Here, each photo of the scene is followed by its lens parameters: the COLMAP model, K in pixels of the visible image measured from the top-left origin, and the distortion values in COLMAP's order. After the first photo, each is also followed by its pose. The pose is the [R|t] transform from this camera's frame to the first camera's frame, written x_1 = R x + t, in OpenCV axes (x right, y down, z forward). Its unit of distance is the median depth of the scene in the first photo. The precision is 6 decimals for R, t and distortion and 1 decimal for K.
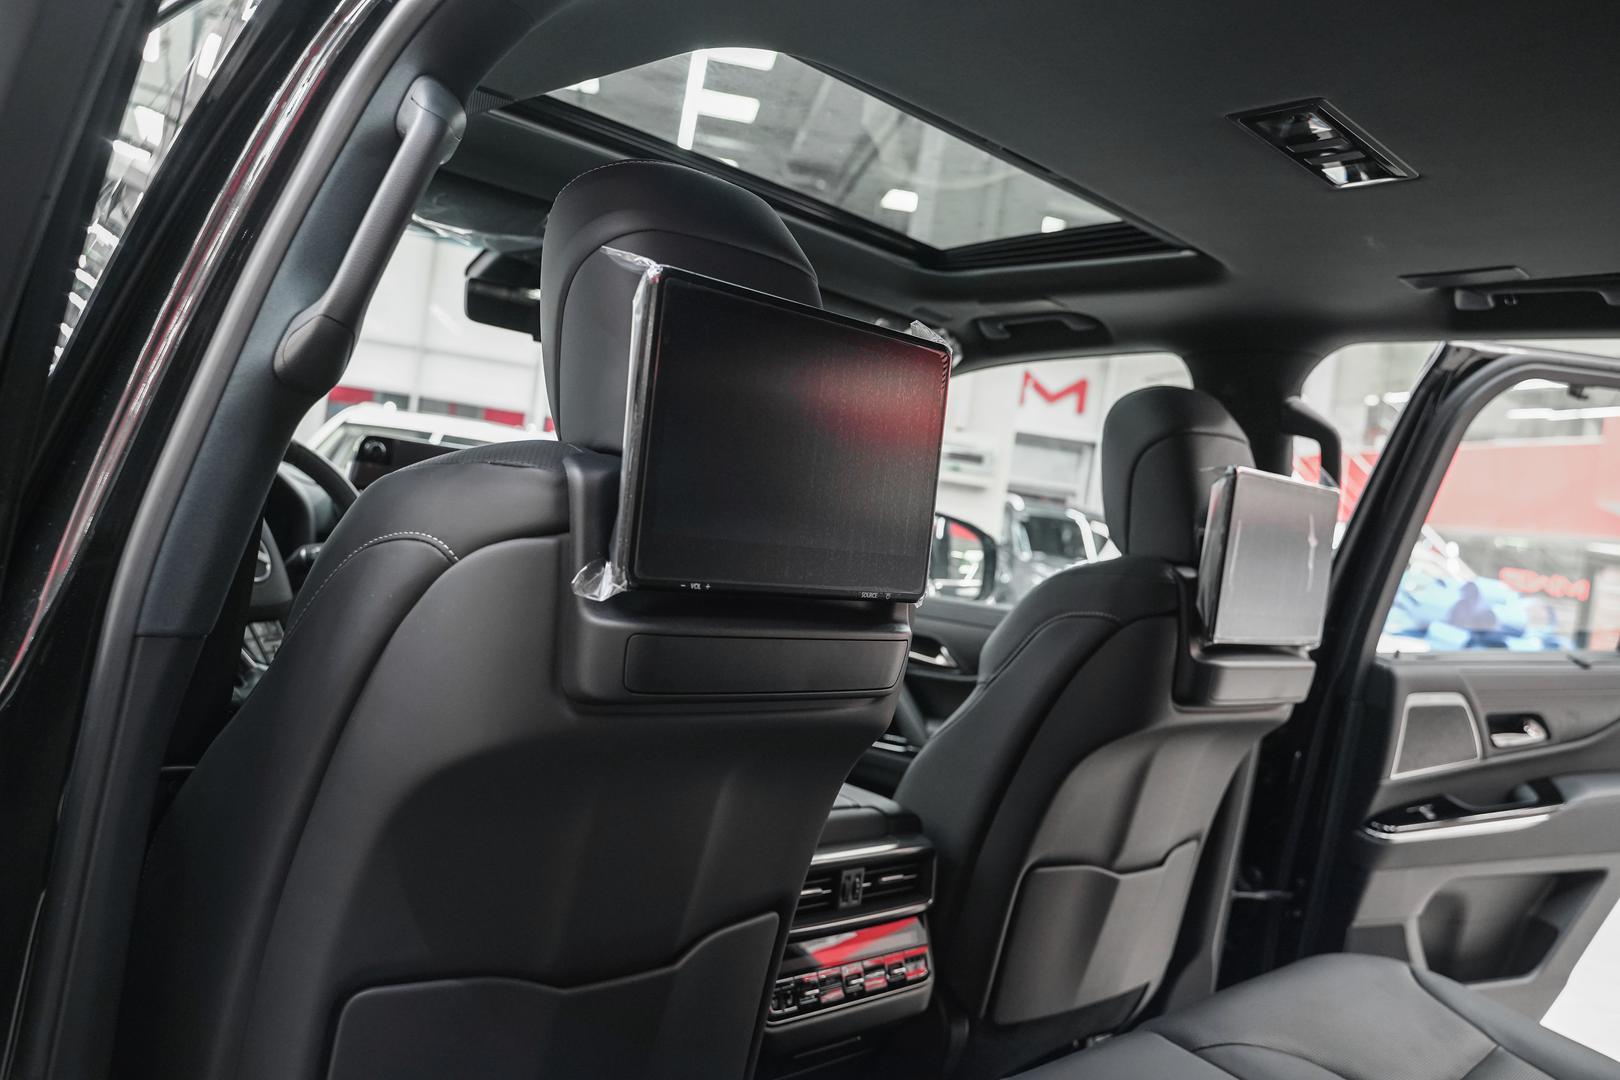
lens RADIAL K [[1292.1, 0, 810.0], [0, 1292.1, 540.0], [0, 0, 1]] dist [-0.010454, 0.003492]
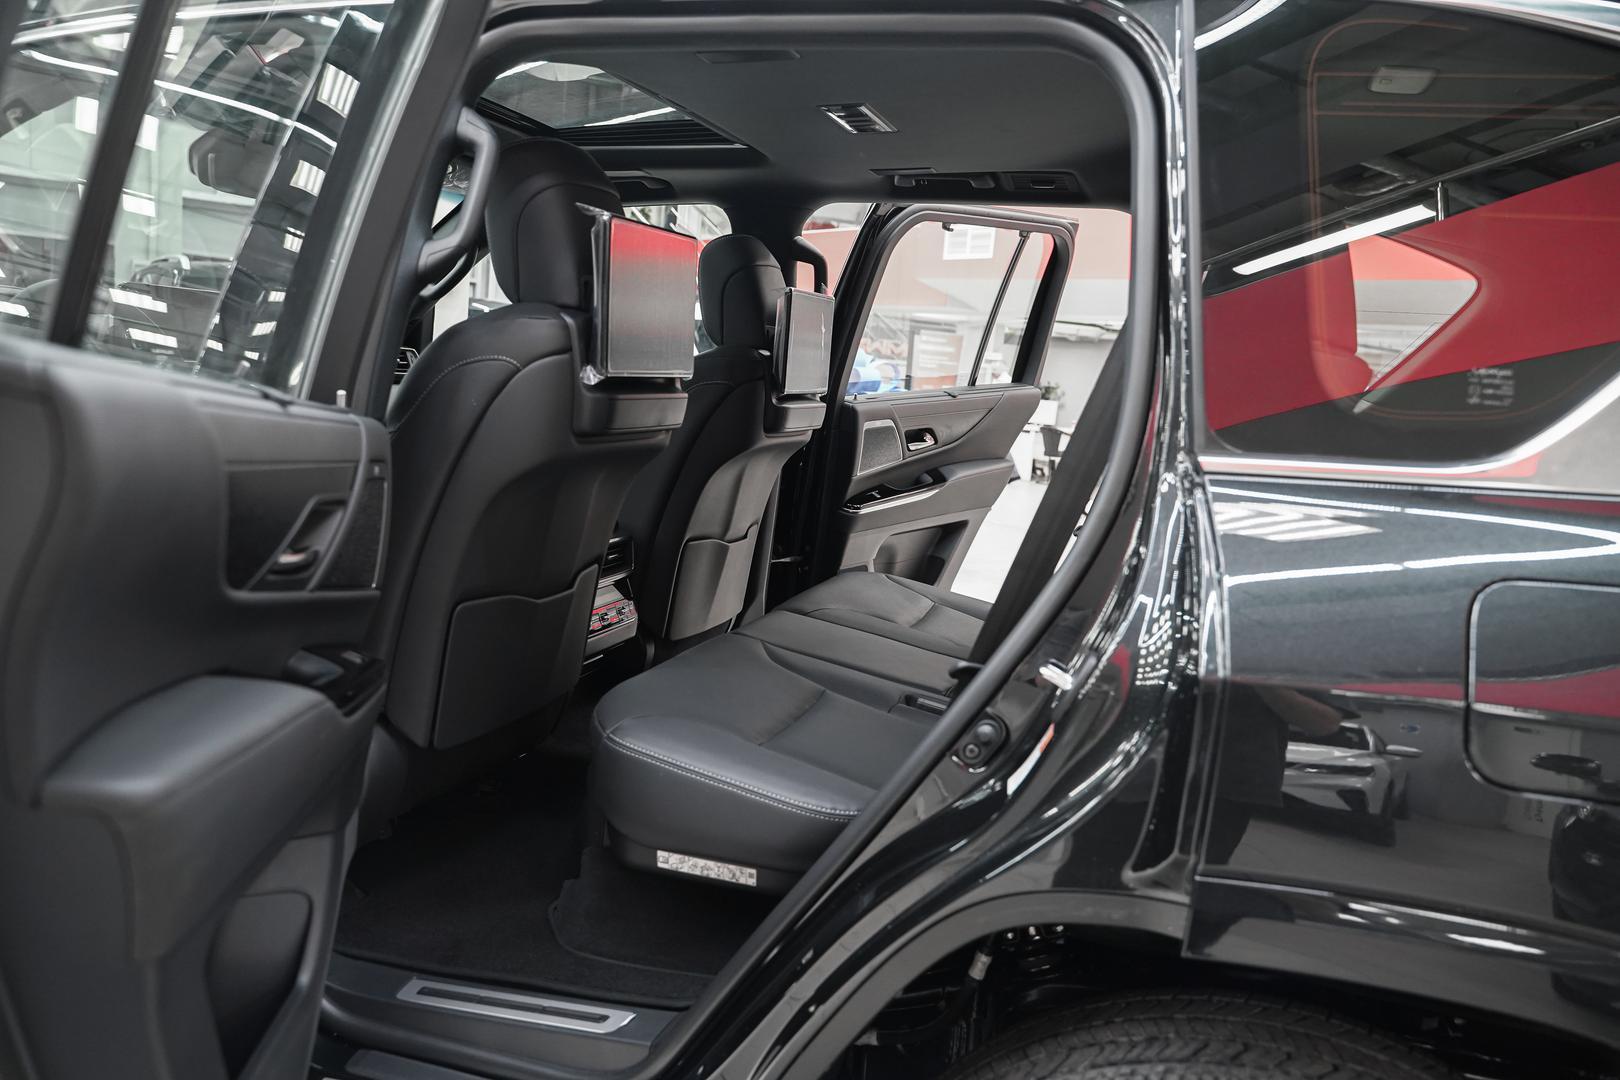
lens RADIAL K [[1292.1, 0, 810.0], [0, 1292.1, 540.0], [0, 0, 1]] dist [-0.010454, 0.003492]
pose [[0.887426, -0.126563, 0.443235, -0.344770], [0.052775, 0.983141, 0.175066, -0.021624], [-0.457920, -0.131966, 0.879144, -0.421991]]
